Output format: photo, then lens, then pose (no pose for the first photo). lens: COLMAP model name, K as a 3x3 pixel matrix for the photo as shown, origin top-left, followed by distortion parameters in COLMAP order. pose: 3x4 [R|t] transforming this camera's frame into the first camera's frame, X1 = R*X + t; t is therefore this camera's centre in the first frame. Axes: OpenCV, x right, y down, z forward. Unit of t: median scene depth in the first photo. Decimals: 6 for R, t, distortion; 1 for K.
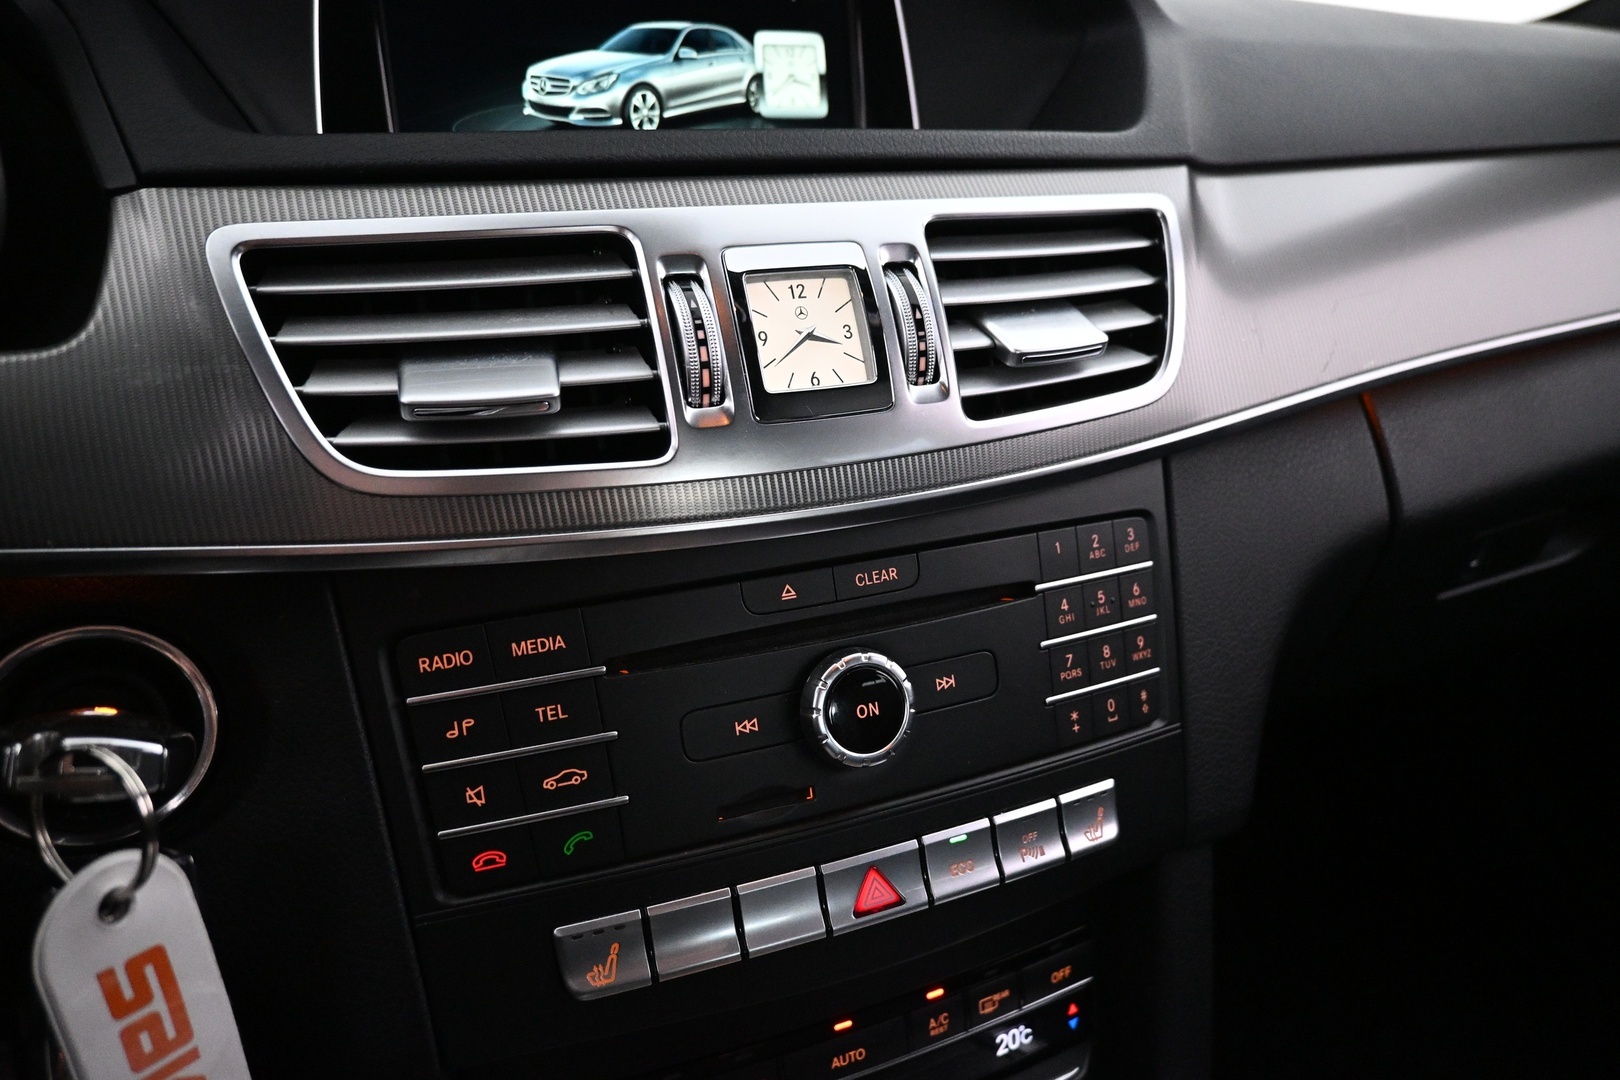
lens RADIAL K [[1137.0, 0, 810.9], [0, 1137.0, 534.8], [0, 0, 1]] dist [-0.009616, -0.008753]
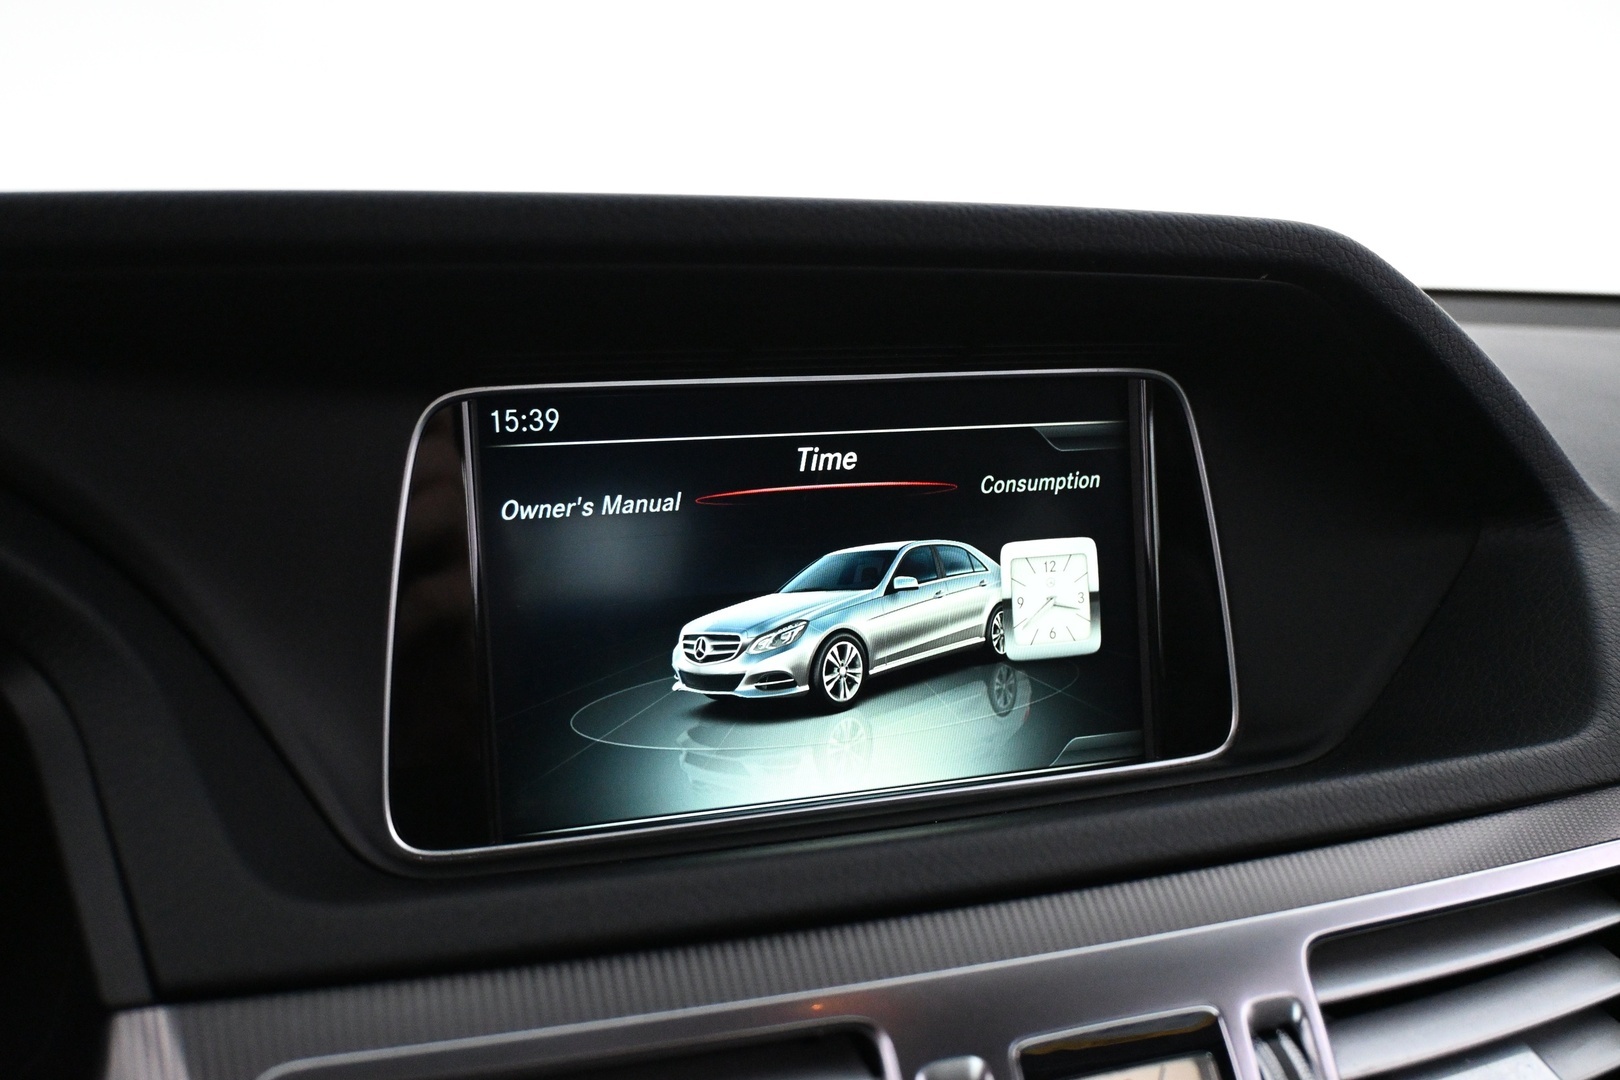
lens RADIAL K [[1606.1, 0, 812.0], [0, 1606.1, 535.0], [0, 0, 1]] dist [-0.014438, 0.000000]
pose [[0.998024, 0.011479, -0.061780, -0.108492], [-0.022053, 0.984620, -0.173314, -0.291854], [0.058840, 0.174334, 0.982927, 0.040202]]
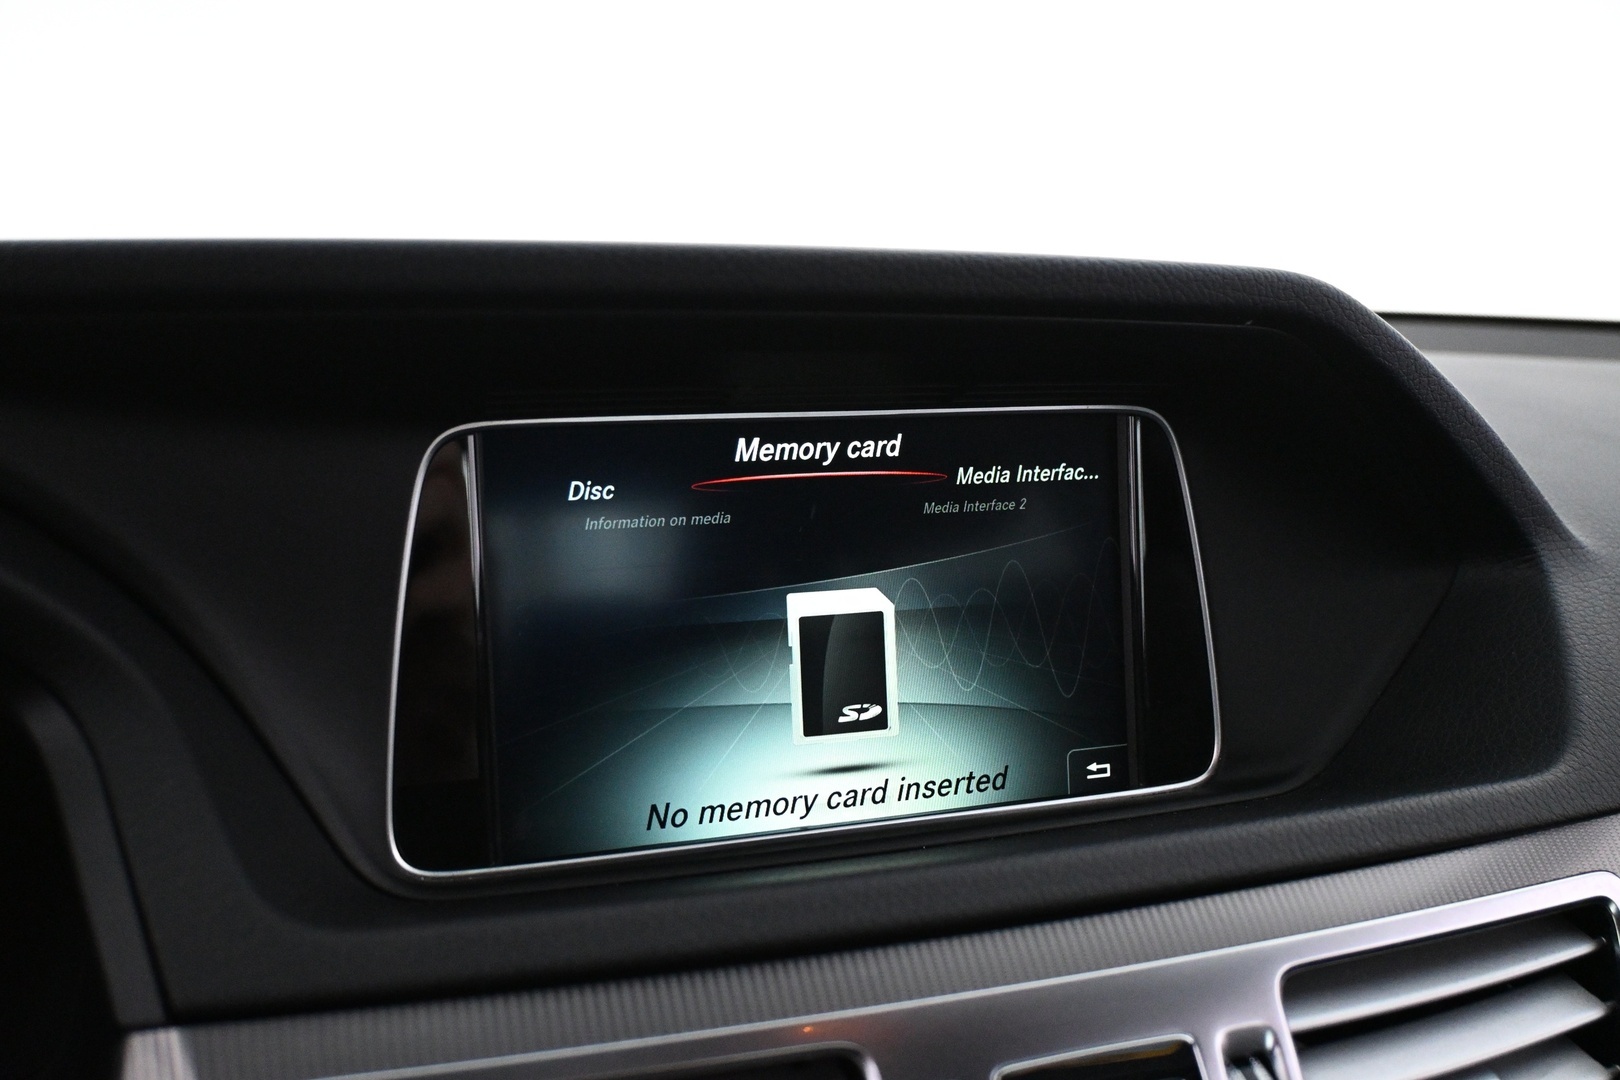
lens RADIAL K [[1606.1, 0, 813.9], [0, 1606.1, 535.1], [0, 0, 1]] dist [-0.014438, 0.000000]
pose [[0.998036, 0.023703, -0.057979, -0.106797], [-0.033387, 0.984491, -0.172227, -0.307271], [0.052998, 0.173825, 0.983350, 0.011815]]
